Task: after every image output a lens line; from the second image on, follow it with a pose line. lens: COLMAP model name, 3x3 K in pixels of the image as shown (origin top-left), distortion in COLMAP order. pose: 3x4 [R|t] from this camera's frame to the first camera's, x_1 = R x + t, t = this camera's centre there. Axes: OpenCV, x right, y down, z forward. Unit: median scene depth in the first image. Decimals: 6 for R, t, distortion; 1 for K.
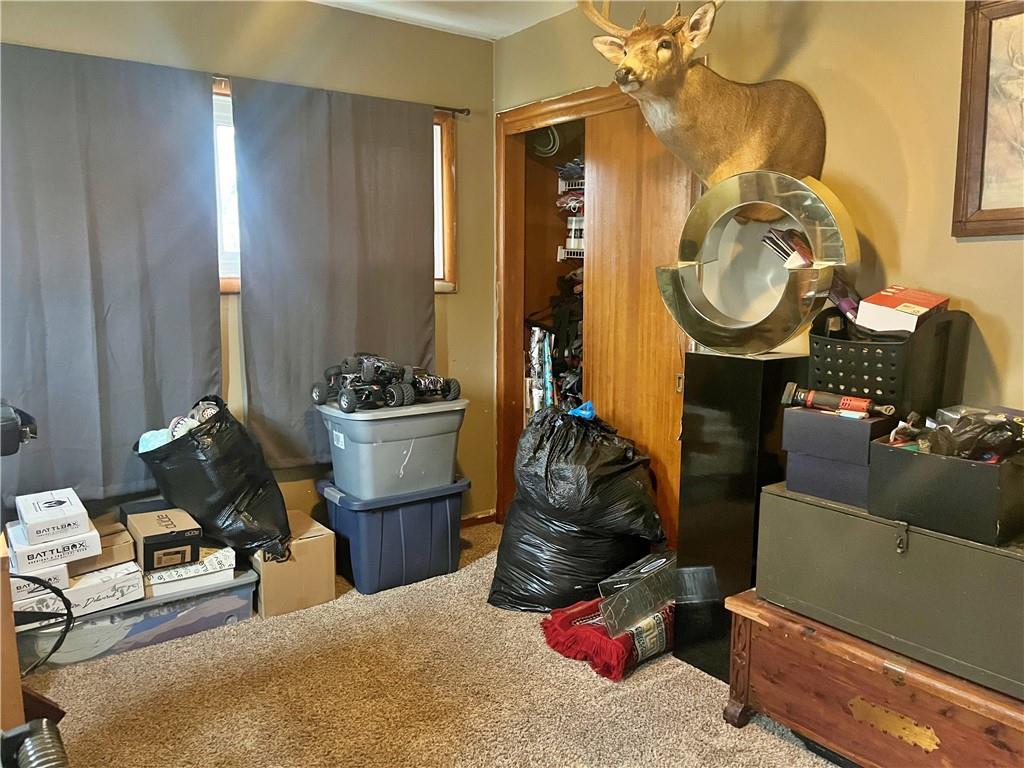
lens RADIAL K [[790.5, 0, 512.8], [0, 790.5, 387.3], [0, 0, 1]] dist [0.041297, -0.032186]
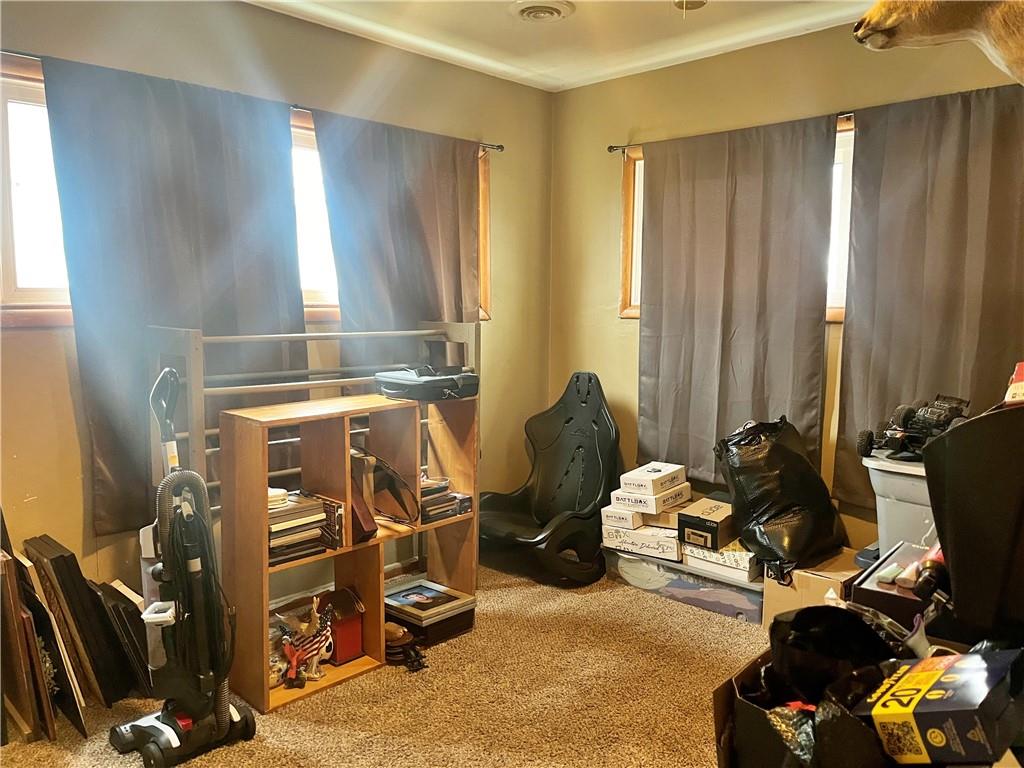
lens RADIAL K [[790.5, 0, 512.9], [0, 790.5, 380.0], [0, 0, 1]] dist [0.041297, -0.032186]
pose [[0.156599, 0.095383, -0.983046, 0.672326], [-0.140293, 0.987382, 0.073455, -0.070138], [0.977648, 0.126411, 0.168004, 0.486193]]
